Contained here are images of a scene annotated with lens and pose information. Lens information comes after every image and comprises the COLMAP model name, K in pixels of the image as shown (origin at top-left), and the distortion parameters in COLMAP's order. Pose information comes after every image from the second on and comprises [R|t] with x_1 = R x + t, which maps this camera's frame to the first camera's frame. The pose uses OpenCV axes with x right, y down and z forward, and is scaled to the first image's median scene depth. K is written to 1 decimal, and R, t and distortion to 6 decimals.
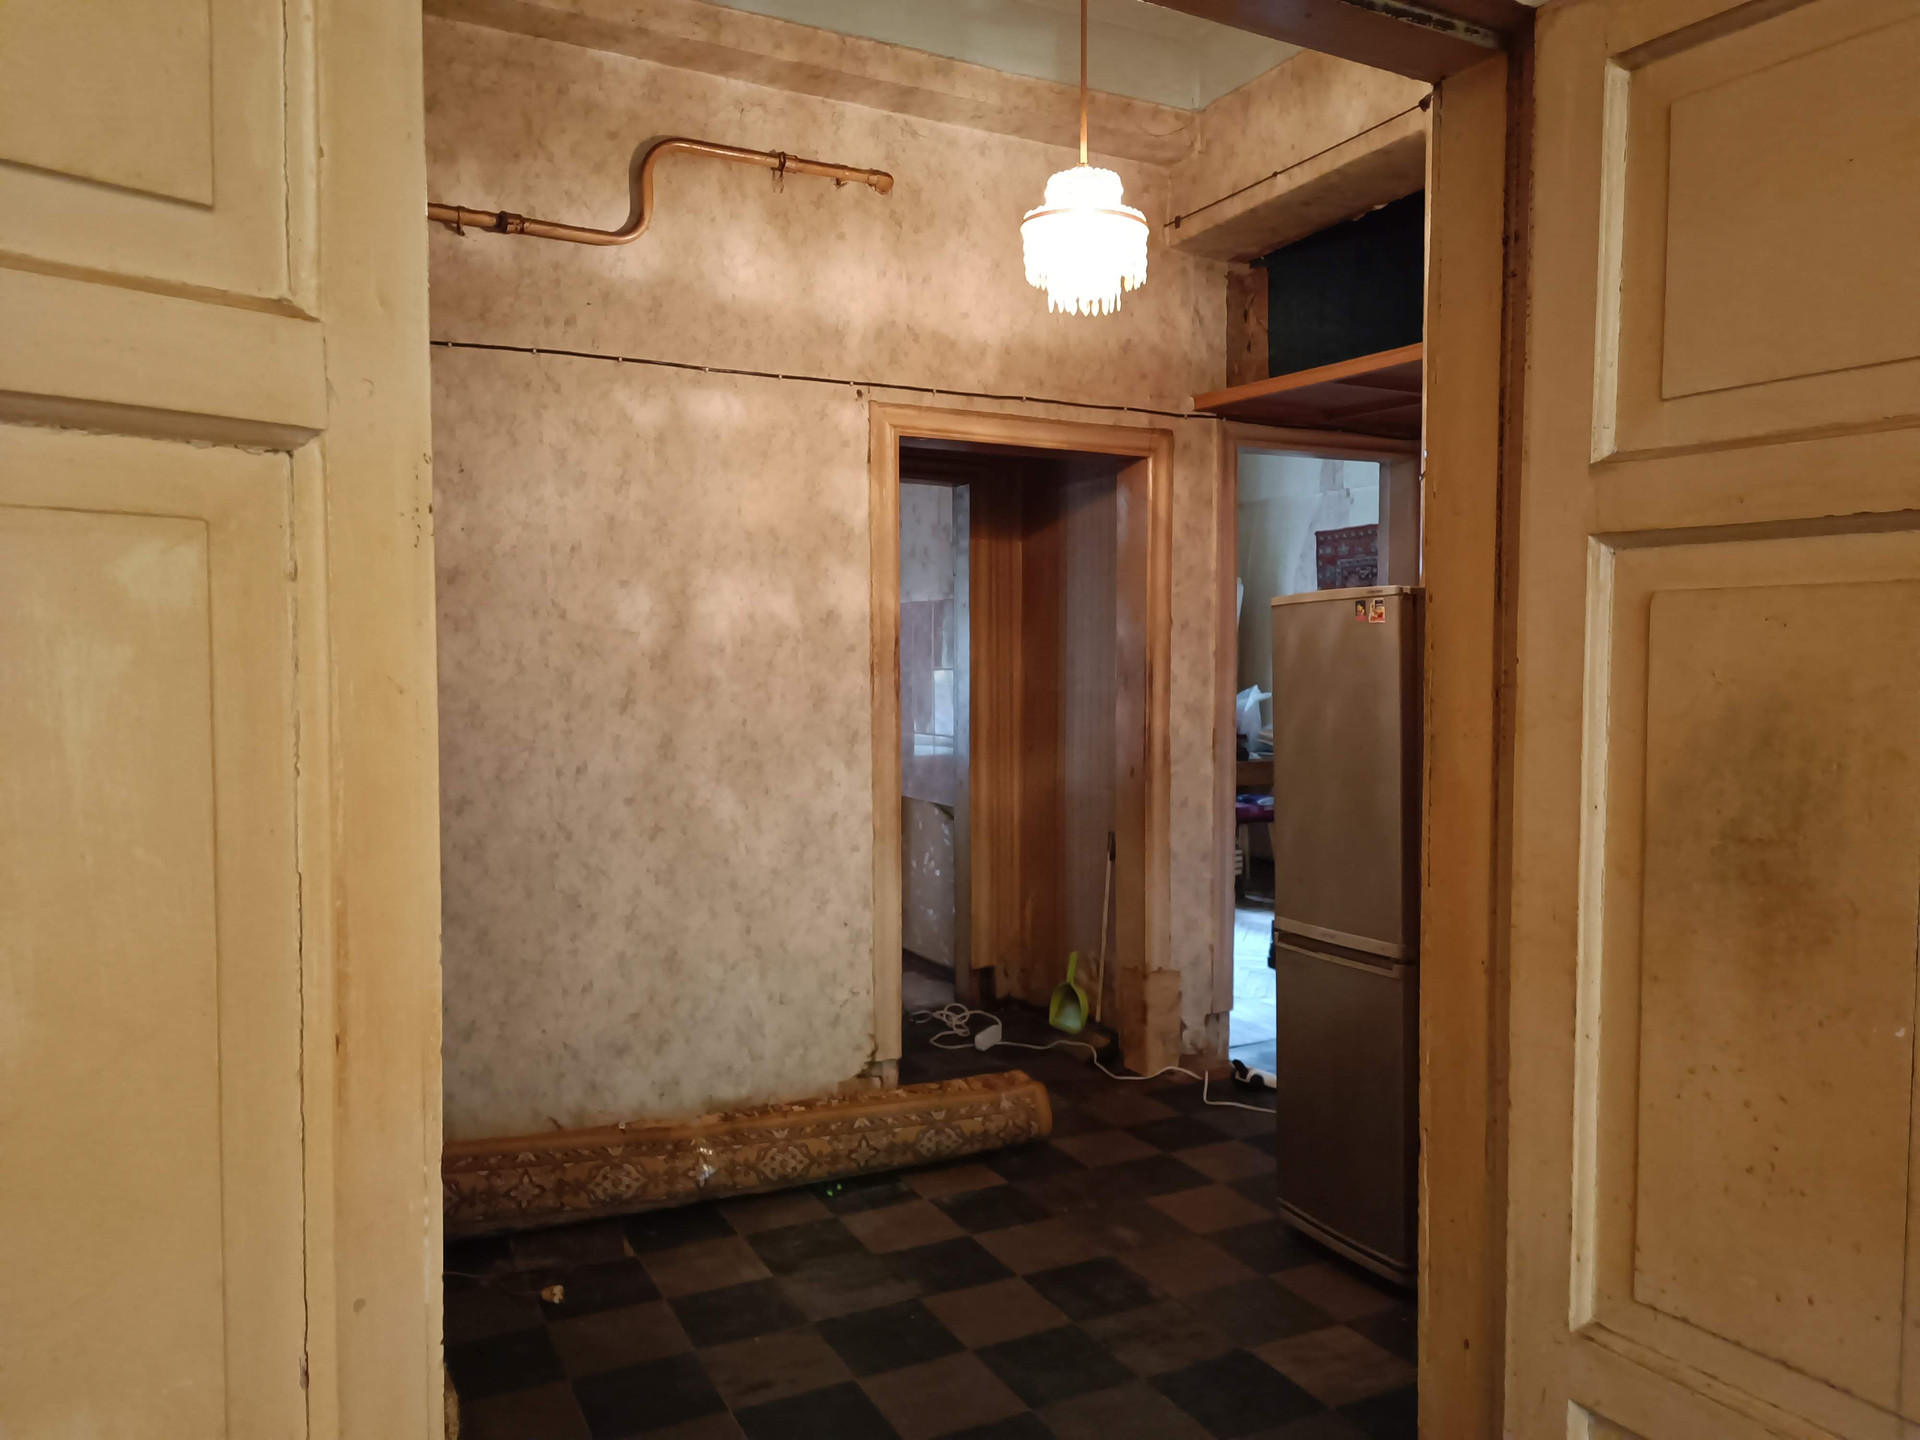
lens RADIAL K [[1391.4, 0, 966.8], [0, 1391.4, 718.0], [0, 0, 1]] dist [0.006879, 0.000545]
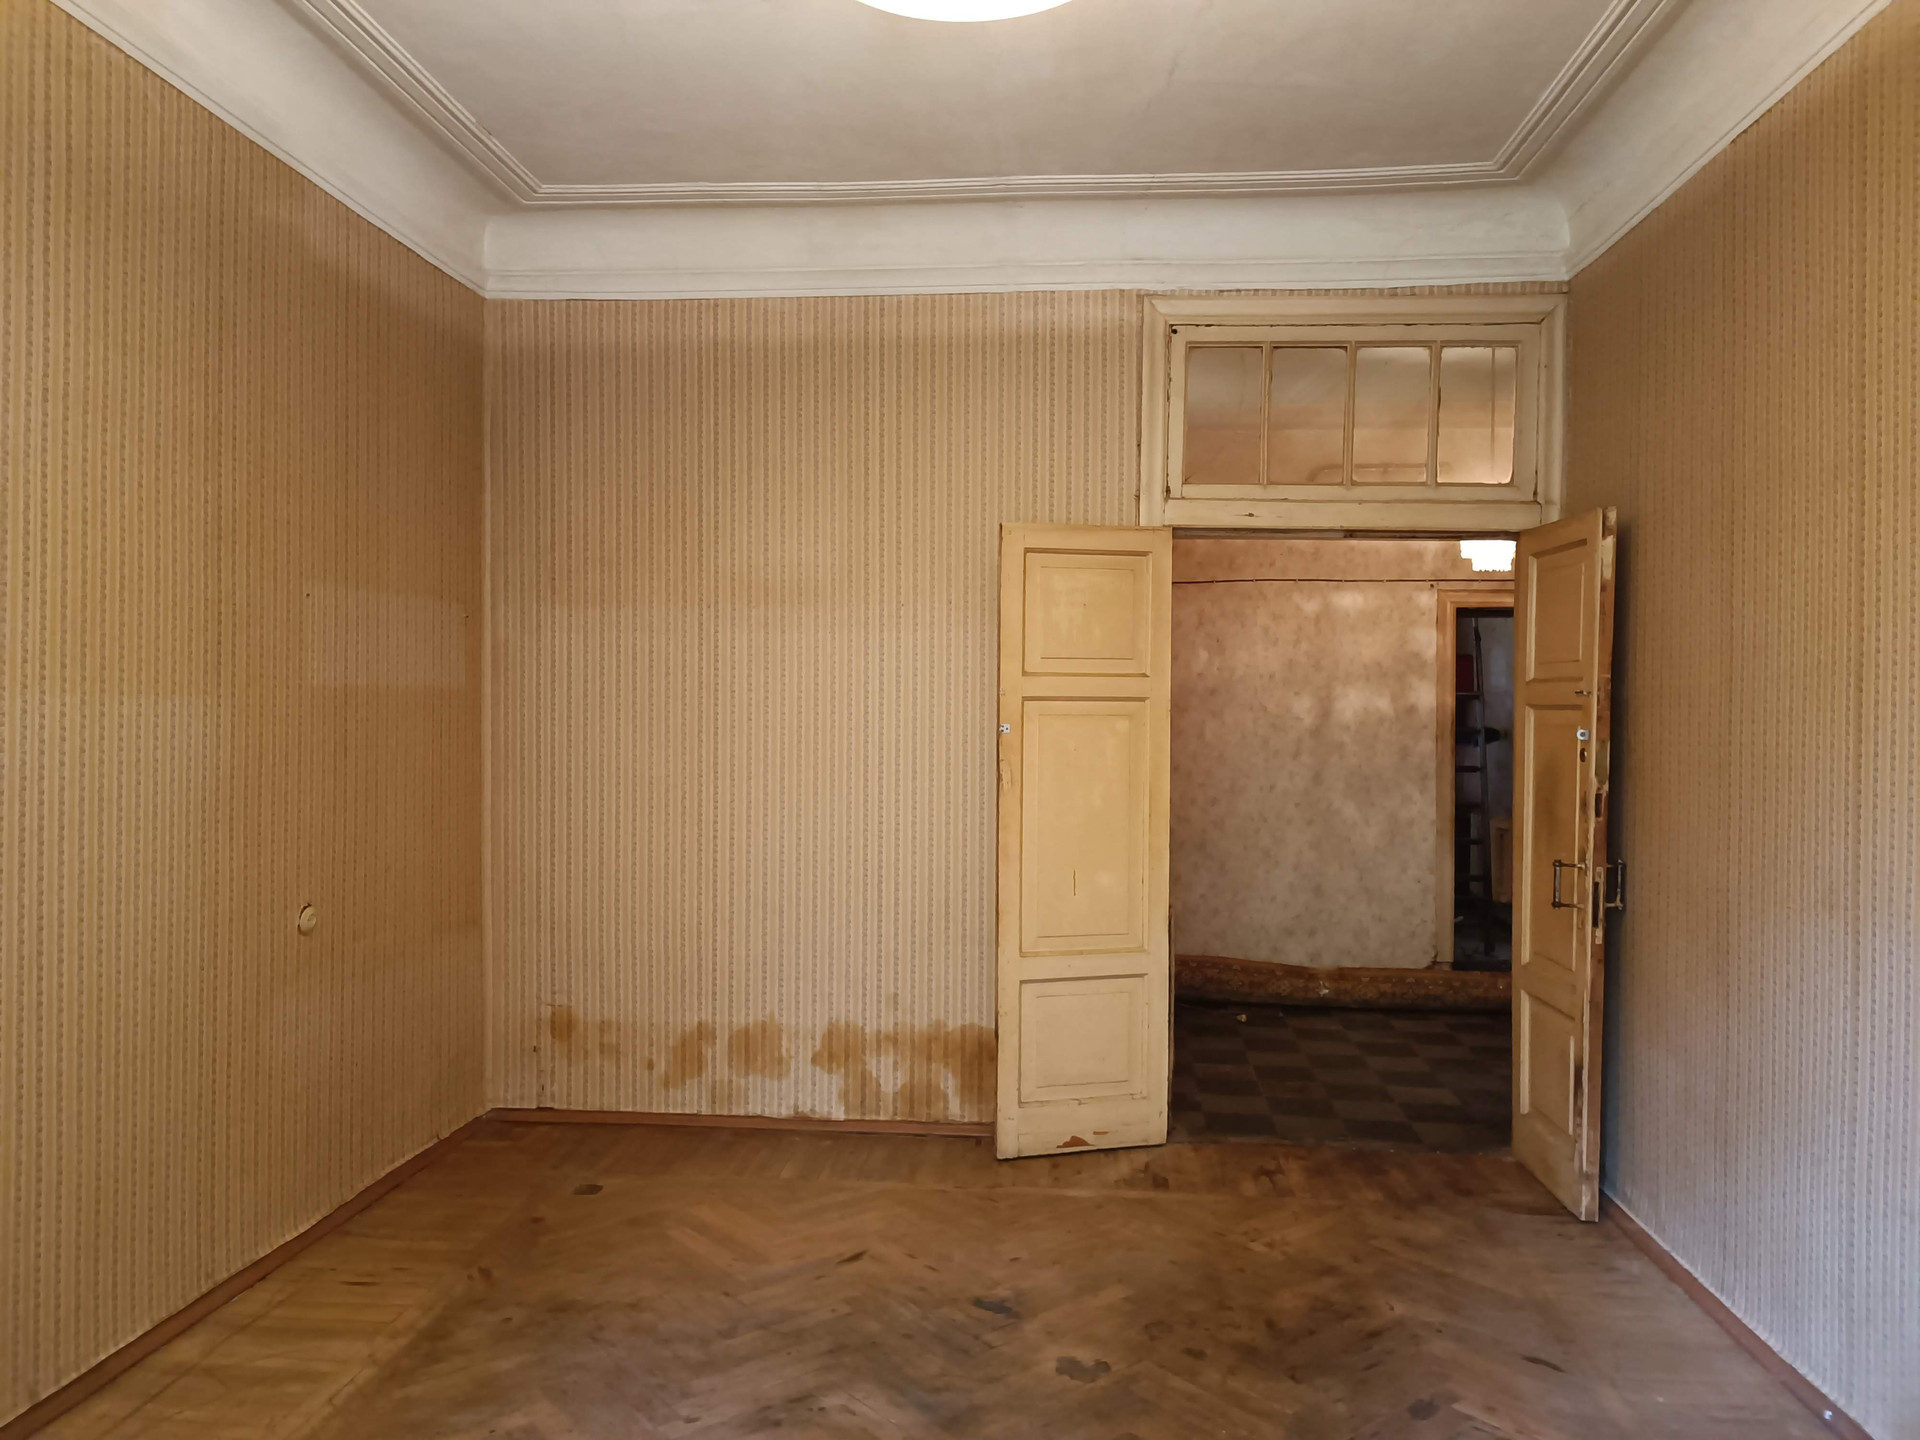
lens RADIAL K [[1391.4, 0, 962.7], [0, 1391.4, 719.2], [0, 0, 1]] dist [0.006879, 0.000545]
pose [[0.839065, 0.008794, -0.543960, 0.415699], [-0.029463, 0.999136, -0.029296, 0.010631], [0.543233, 0.040608, 0.838600, -0.875829]]
